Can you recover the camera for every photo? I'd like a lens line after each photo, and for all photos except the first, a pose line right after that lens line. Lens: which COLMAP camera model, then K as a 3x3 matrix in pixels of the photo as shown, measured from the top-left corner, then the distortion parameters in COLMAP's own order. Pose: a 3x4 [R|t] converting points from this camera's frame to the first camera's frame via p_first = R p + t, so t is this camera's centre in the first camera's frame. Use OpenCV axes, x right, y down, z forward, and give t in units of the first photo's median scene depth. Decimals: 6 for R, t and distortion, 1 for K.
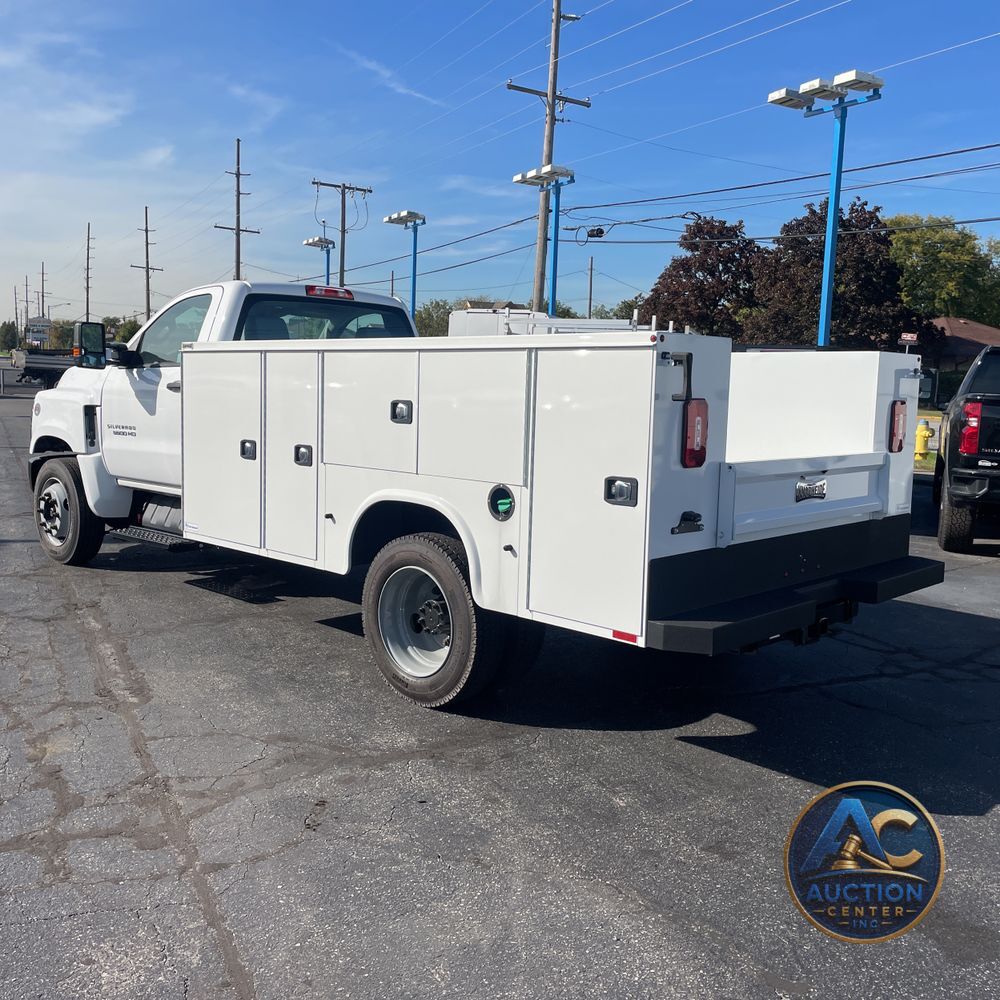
lens RADIAL K [[993.2, 0, 496.7], [0, 993.2, 479.8], [0, 0, 1]] dist [0.101438, -0.149387]
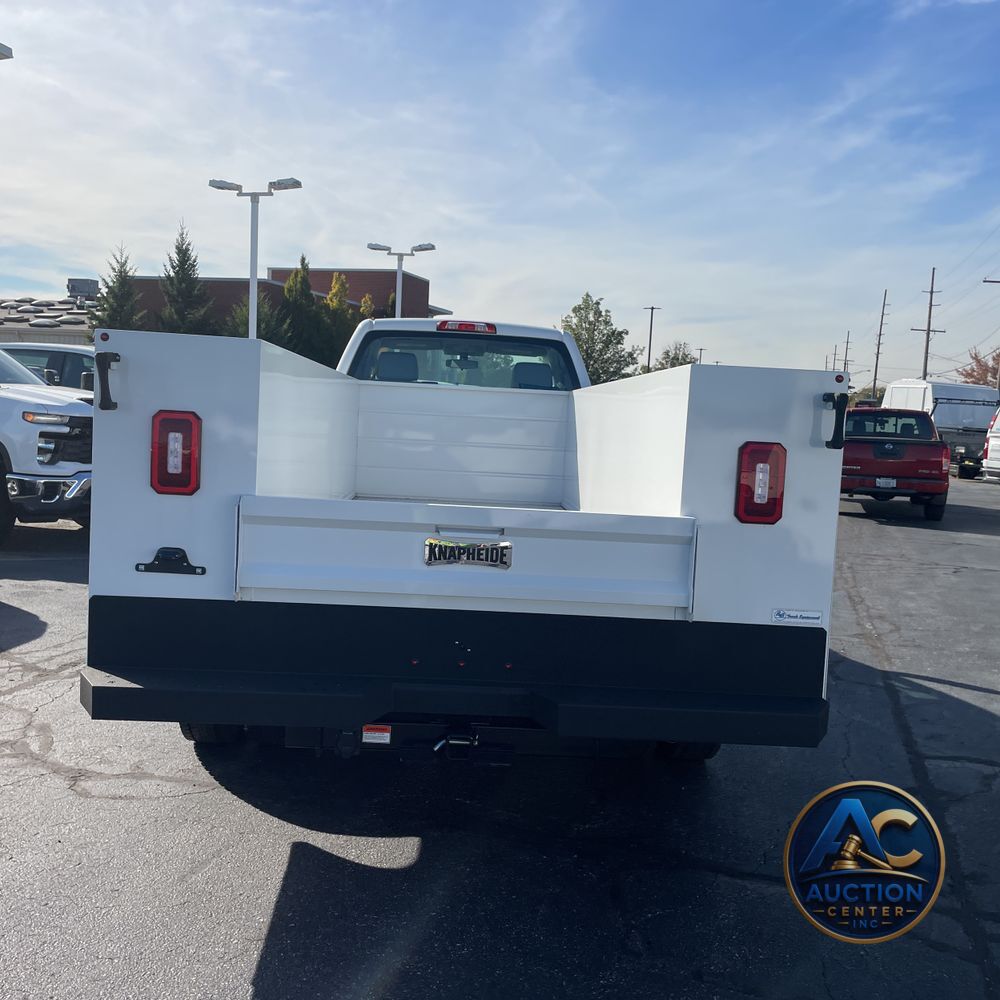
lens RADIAL K [[993.2, 0, 496.7], [0, 993.2, 479.8], [0, 0, 1]] dist [0.101438, -0.149387]
pose [[0.727022, 0.050687, -0.684741, 0.476976], [-0.094510, 0.995166, -0.026680, -0.013624], [0.680079, 0.084112, 0.728298, 0.288242]]
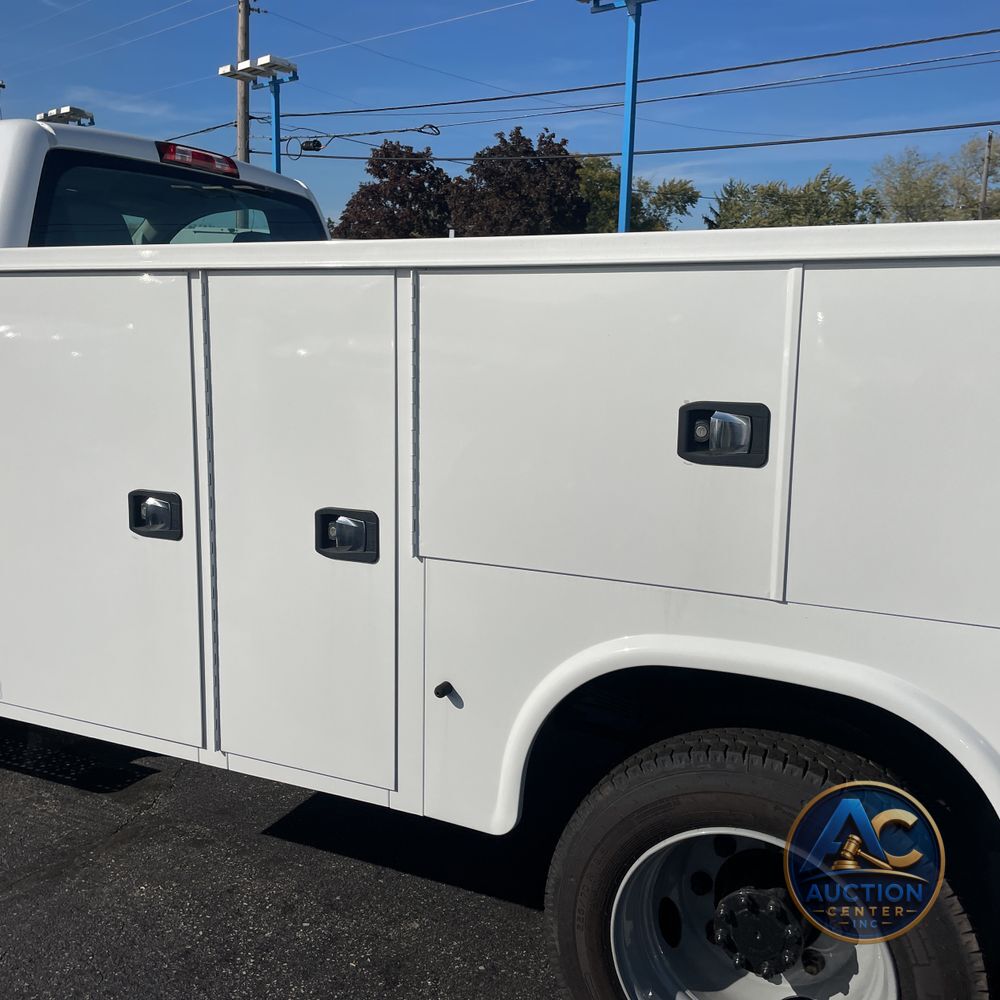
lens RADIAL K [[993.2, 0, 496.7], [0, 993.2, 479.8], [0, 0, 1]] dist [0.101438, -0.149387]
pose [[0.945625, -0.060864, 0.319513, -0.176649], [0.040028, 0.996645, 0.071385, -0.048792], [-0.322786, -0.054714, 0.944889, 0.405365]]
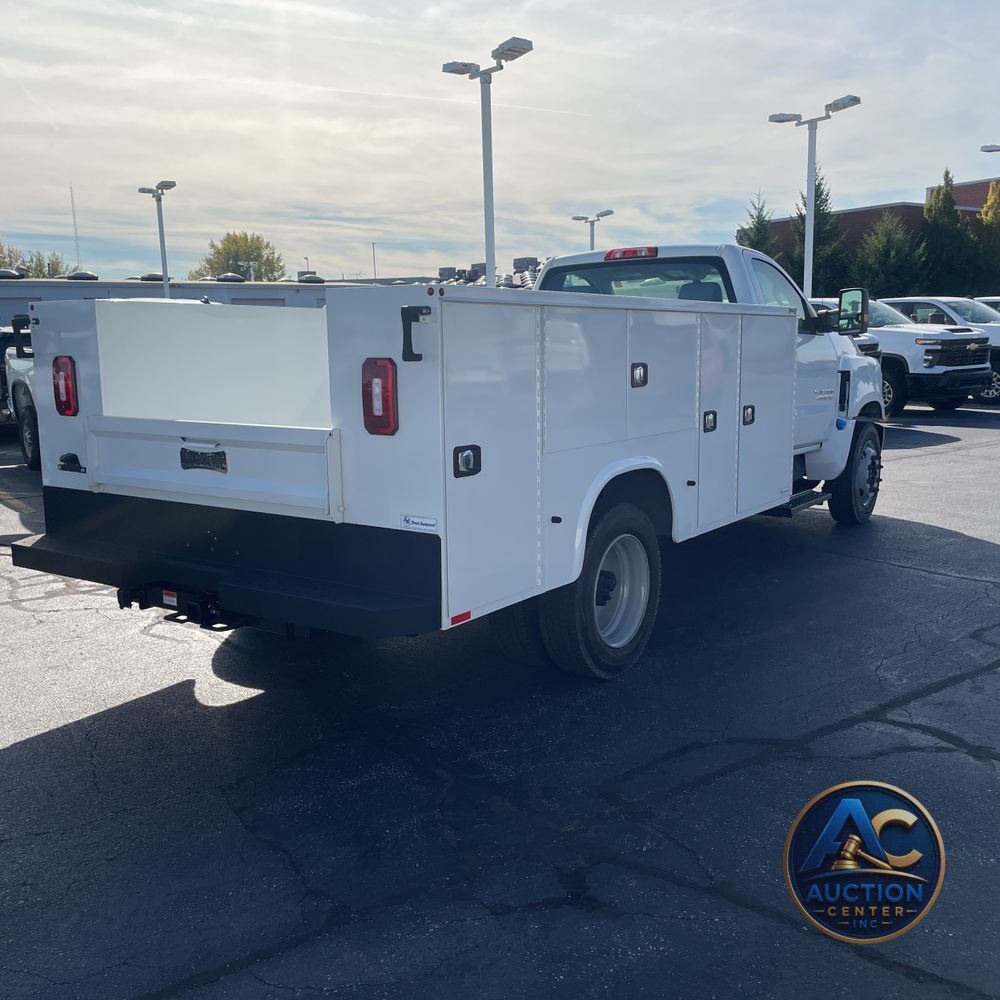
lens RADIAL K [[999.3, 0, 518.7], [0, 999.3, 486.2], [0, 0, 1]] dist [0.087359, -0.112261]
pose [[0.169114, 0.106777, -0.979796, 0.724578], [-0.075489, 0.992597, 0.095142, -0.041408], [0.982701, 0.057874, 0.175922, 0.655799]]
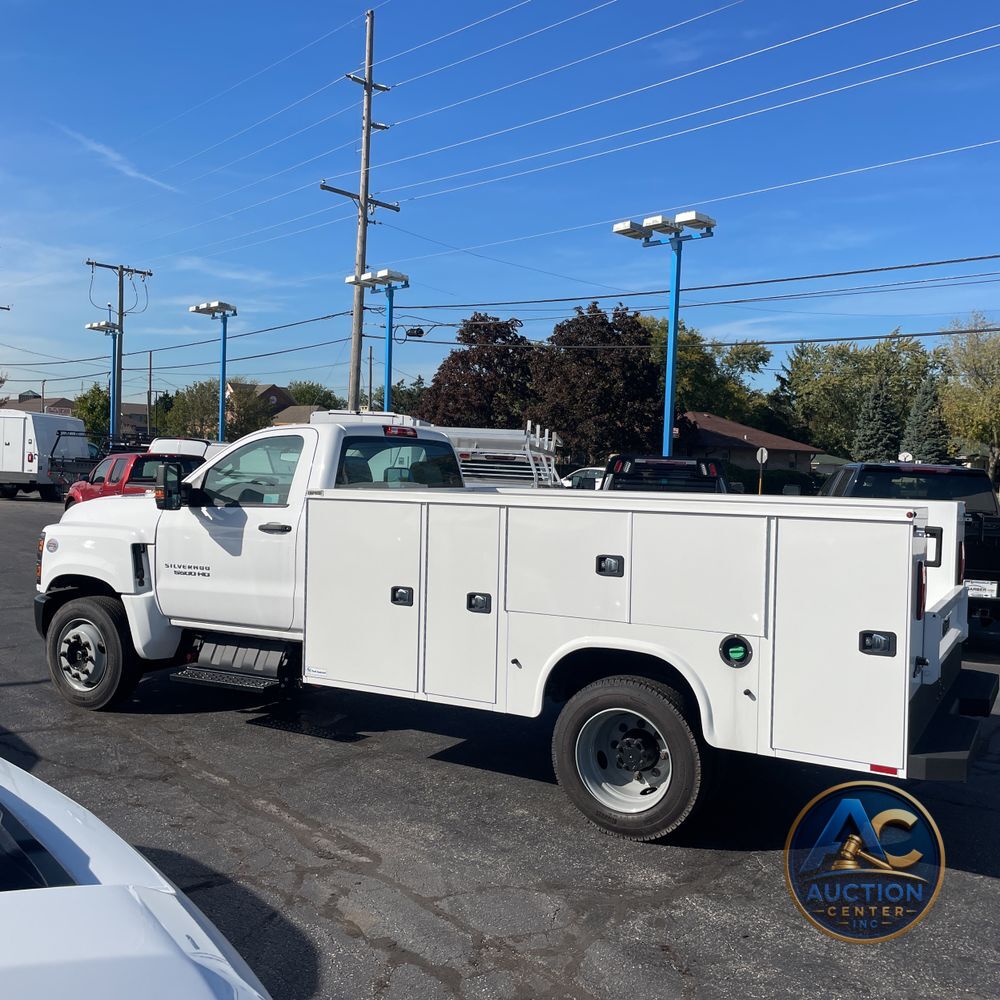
lens RADIAL K [[987.8, 0, 499.8], [0, 987.8, 497.0], [0, 0, 1]] dist [0.111394, -0.169383]
pose [[0.968067, -0.009764, 0.250500, -0.290868], [0.025595, 0.997869, -0.060017, -0.049004], [-0.249381, 0.064512, 0.966254, -0.016166]]
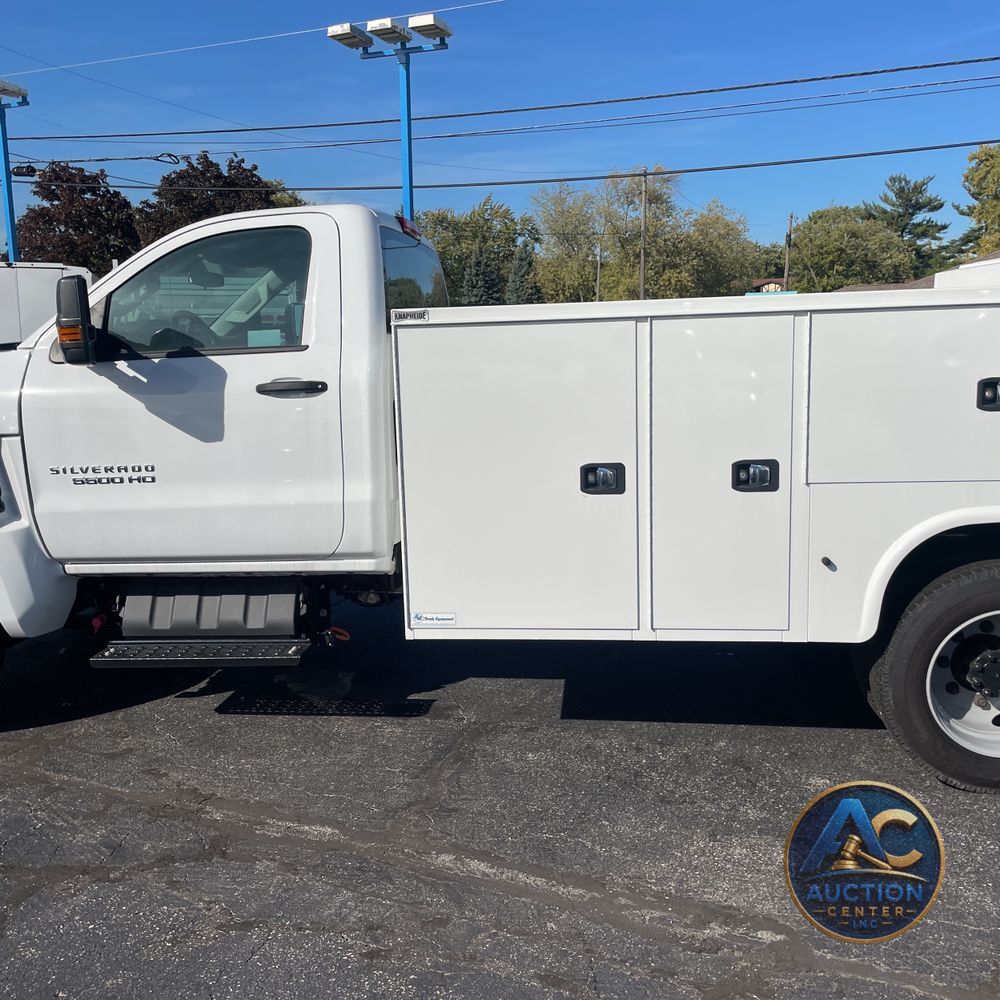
lens RADIAL K [[991.1, 0, 494.5], [0, 991.1, 501.6], [0, 0, 1]] dist [0.105876, -0.142365]
pose [[0.793106, -0.138350, 0.593162, -0.481028], [0.103400, 0.990308, 0.092727, -0.057690], [-0.600242, -0.012210, 0.799725, 0.389856]]
